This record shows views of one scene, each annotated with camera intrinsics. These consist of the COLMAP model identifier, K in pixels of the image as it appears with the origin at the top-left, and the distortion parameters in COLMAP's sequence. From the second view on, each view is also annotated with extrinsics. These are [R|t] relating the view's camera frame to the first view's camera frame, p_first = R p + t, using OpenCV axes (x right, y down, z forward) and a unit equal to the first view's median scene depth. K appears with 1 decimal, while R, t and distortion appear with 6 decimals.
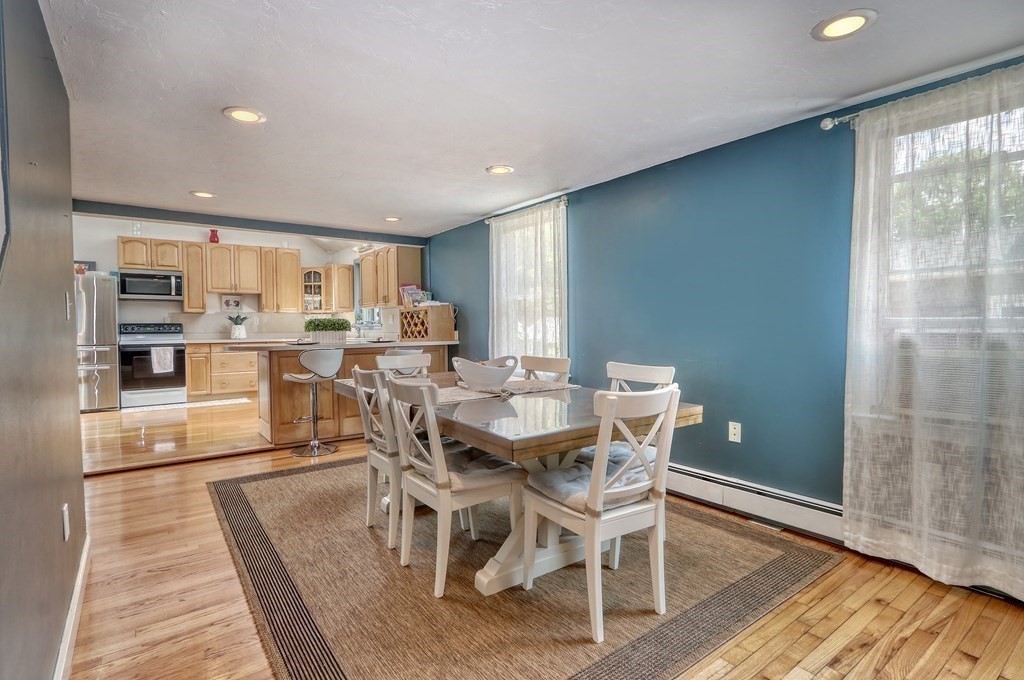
lens RADIAL K [[499.1, 0, 509.1], [0, 499.1, 337.3], [0, 0, 1]] dist [0.000959, -0.001588]
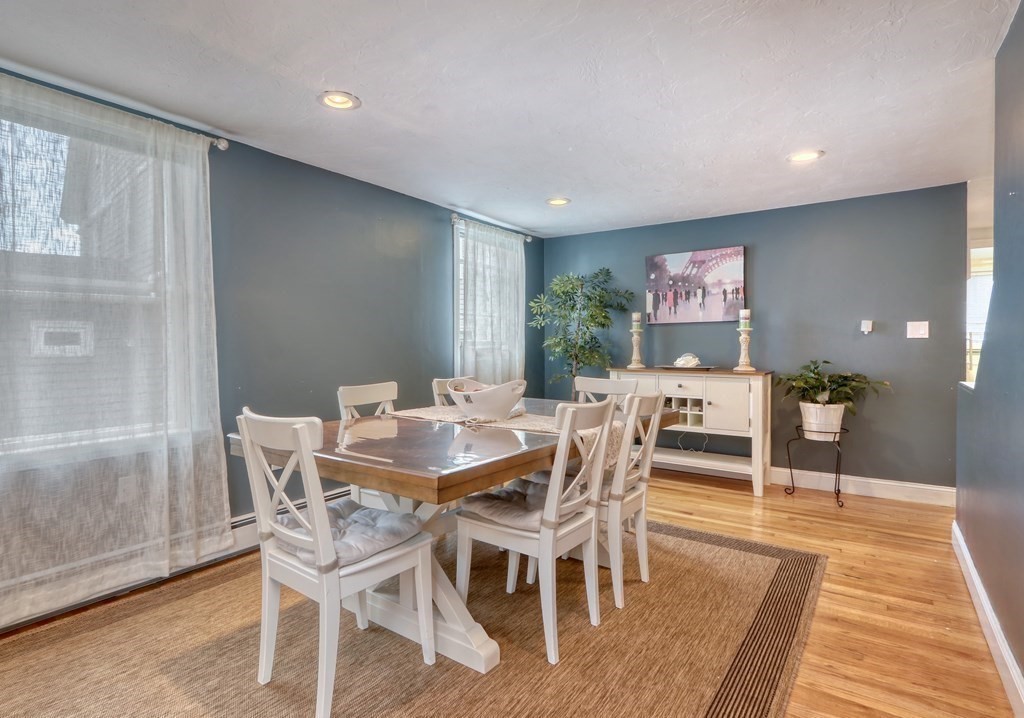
lens RADIAL K [[505.0, 0, 511.7], [0, 505.0, 358.8], [0, 0, 1]] dist [0.000635, 0.000168]
pose [[-0.302915, -0.002931, 0.953013, -1.184703], [0.032379, 0.999386, 0.013365, -0.001644], [-0.952467, 0.034906, -0.302634, 1.703859]]
